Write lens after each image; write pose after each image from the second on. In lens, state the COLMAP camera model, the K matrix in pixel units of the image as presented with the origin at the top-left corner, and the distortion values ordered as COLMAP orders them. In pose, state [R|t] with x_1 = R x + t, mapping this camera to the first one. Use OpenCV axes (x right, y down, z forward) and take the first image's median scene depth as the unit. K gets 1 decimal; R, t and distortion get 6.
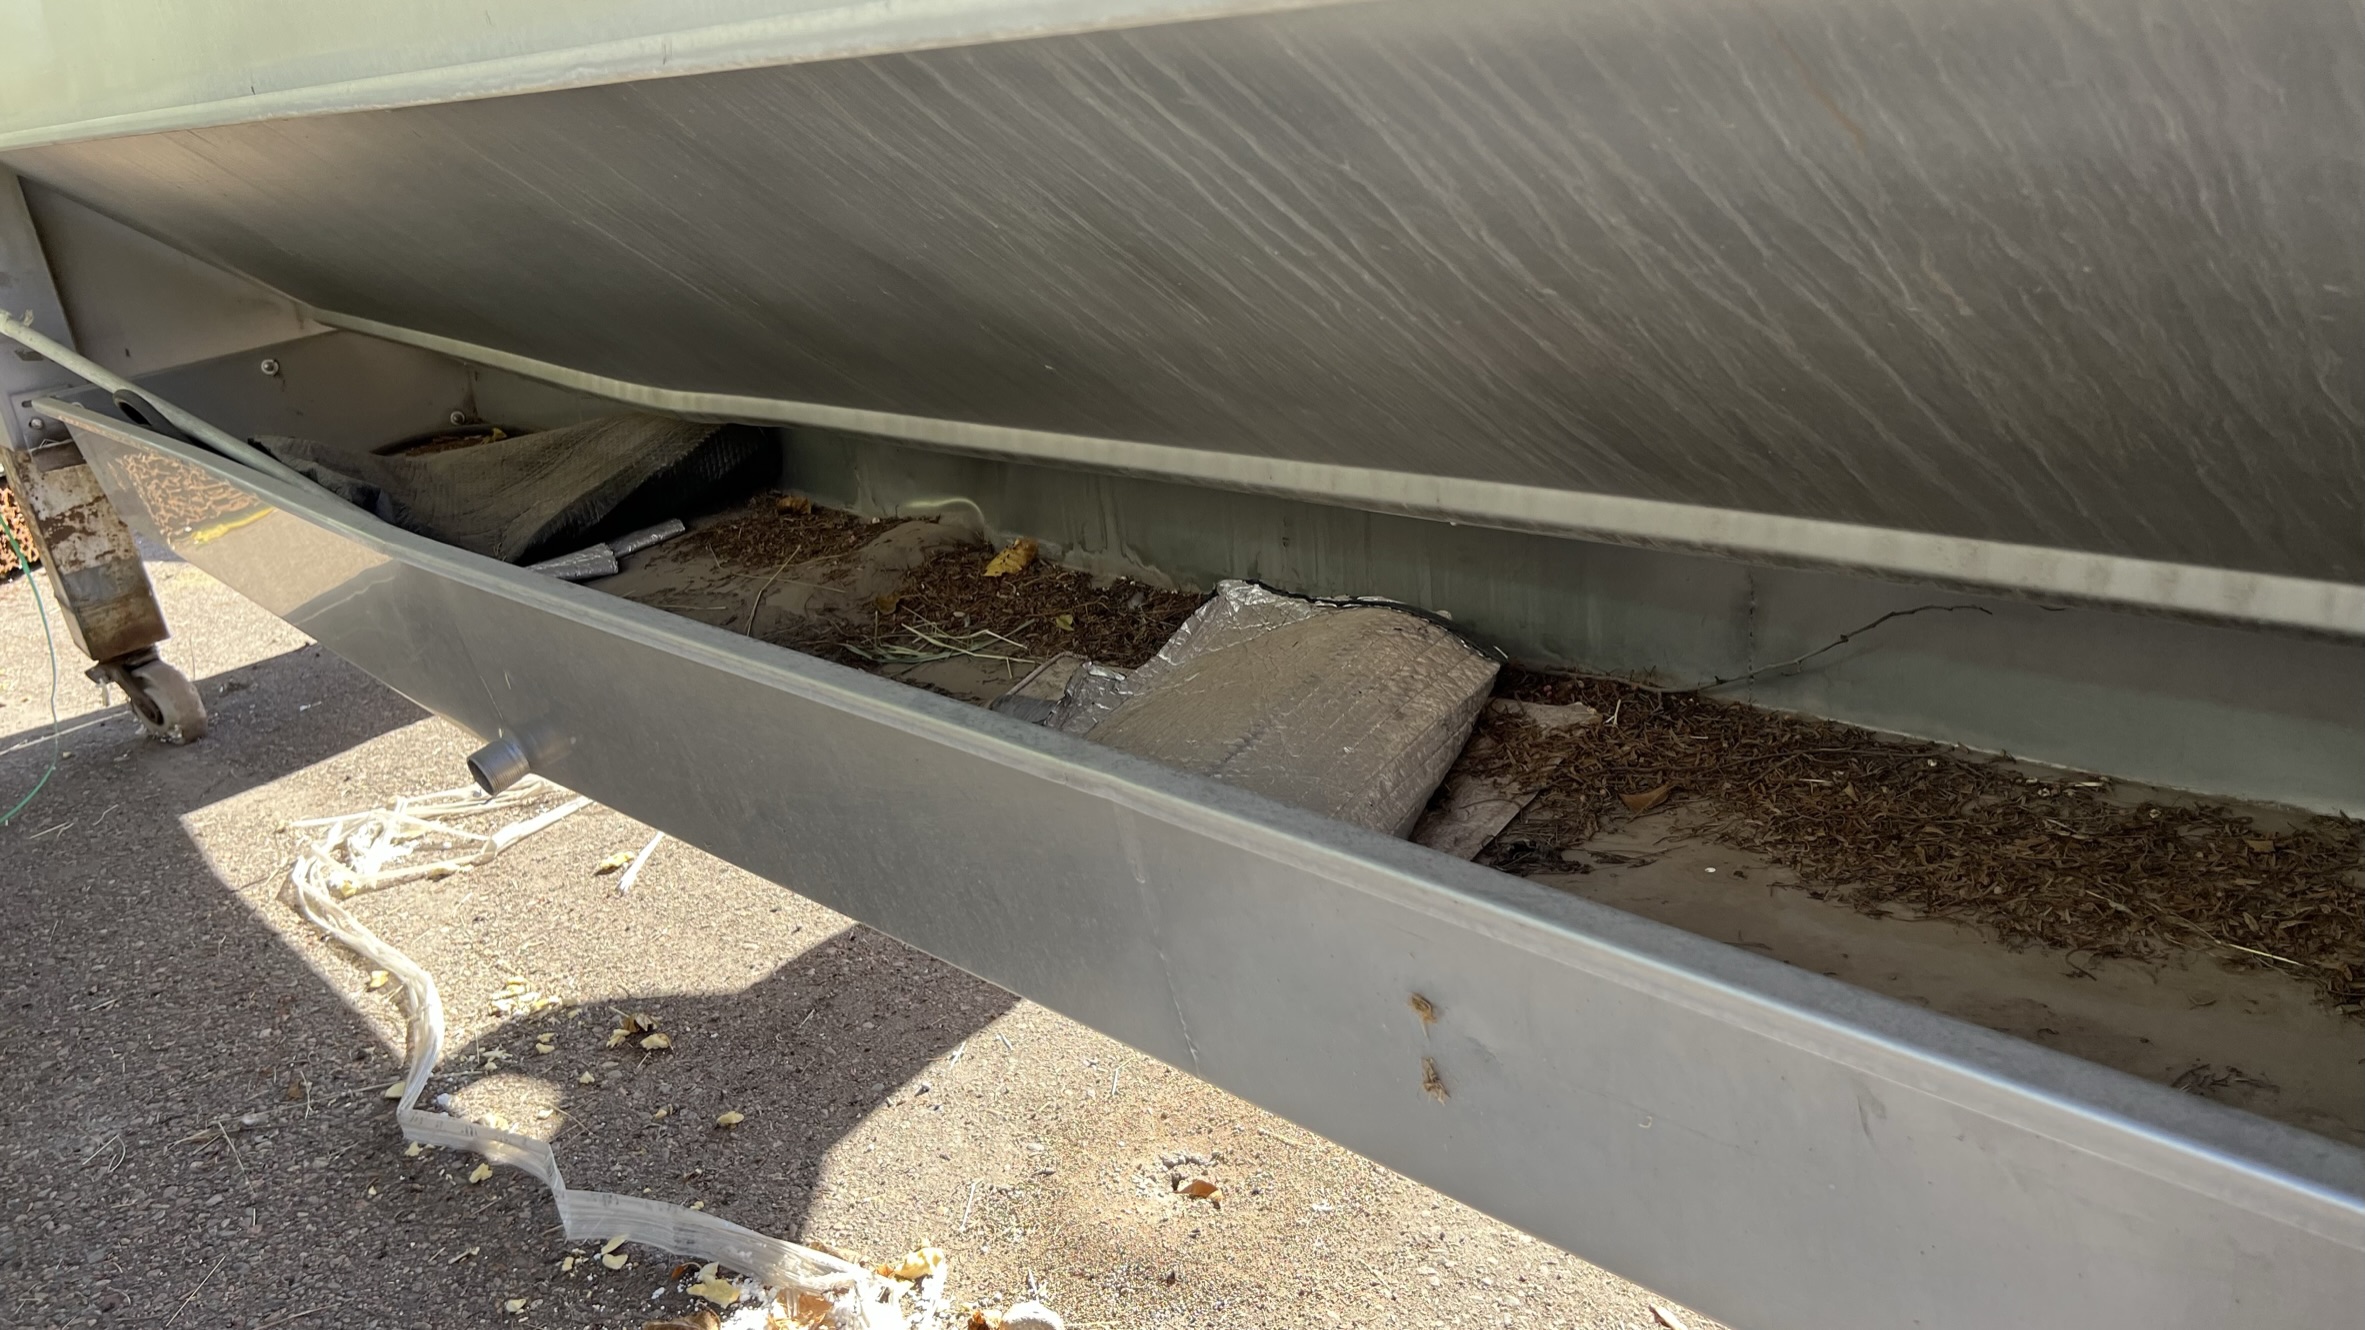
lens RADIAL K [[1807.6, 0, 1175.6], [0, 1807.6, 661.1], [0, 0, 1]] dist [0.059057, -0.073278]
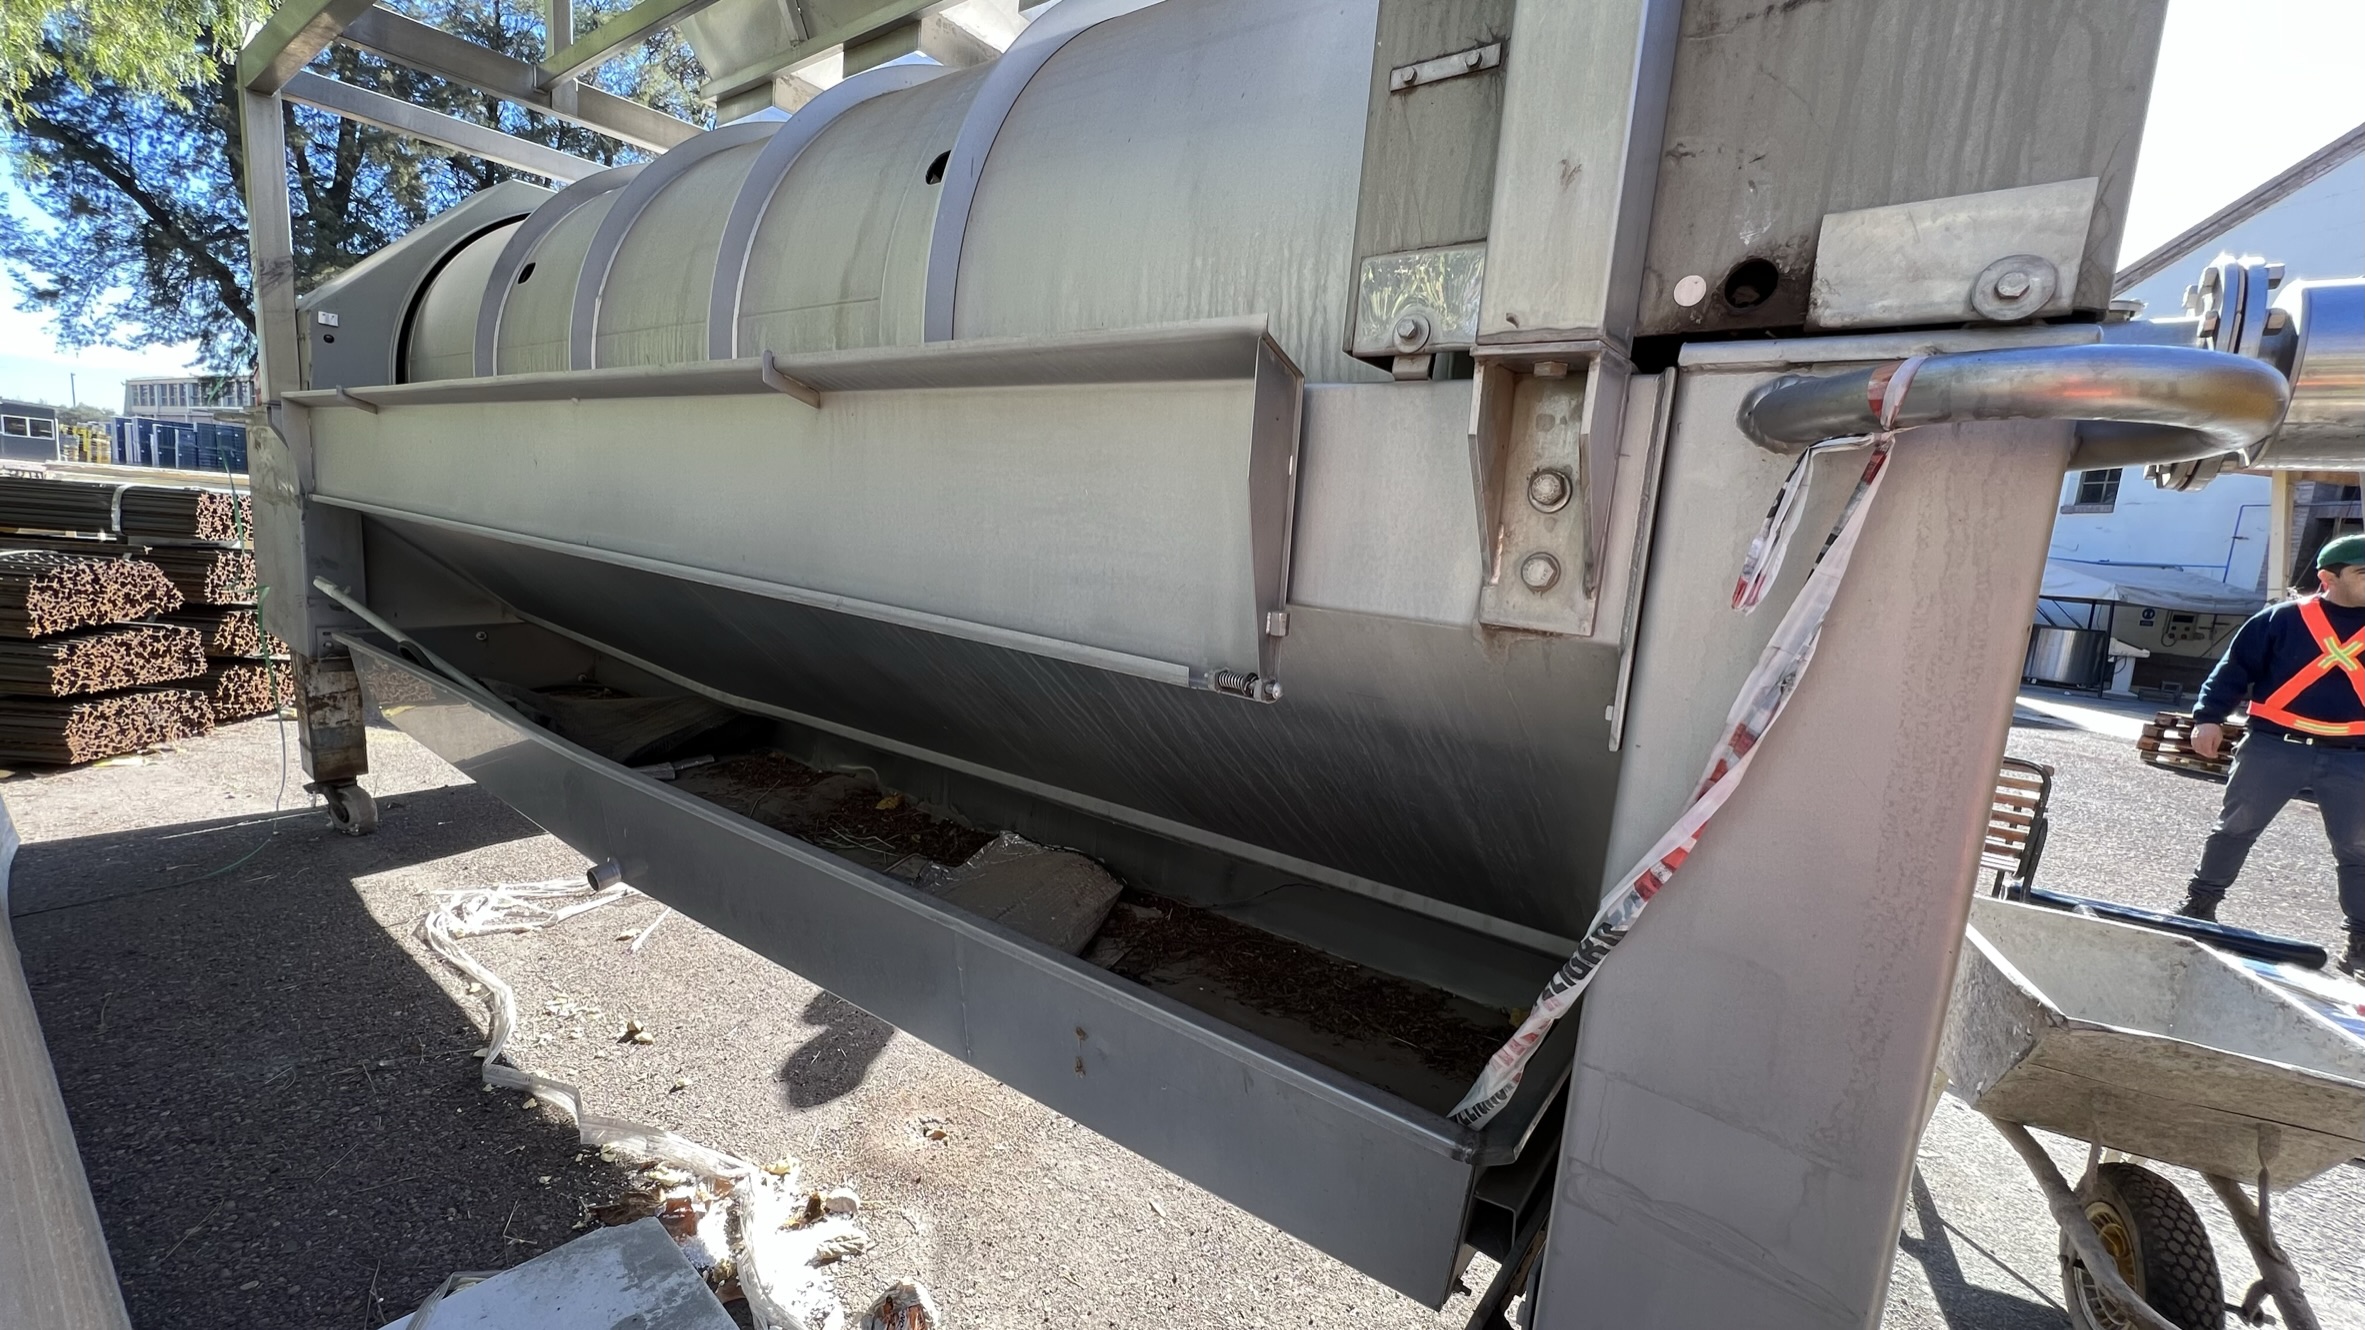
lens RADIAL K [[938.8, 0, 1178.1], [0, 938.8, 667.0], [0, 0, 1]] dist [0.001359, 0.000411]
pose [[0.962119, 0.168748, 0.214127, -0.037578], [-0.119929, 0.967310, -0.223444, -0.006974], [-0.244833, 0.189300, 0.950906, -0.131214]]
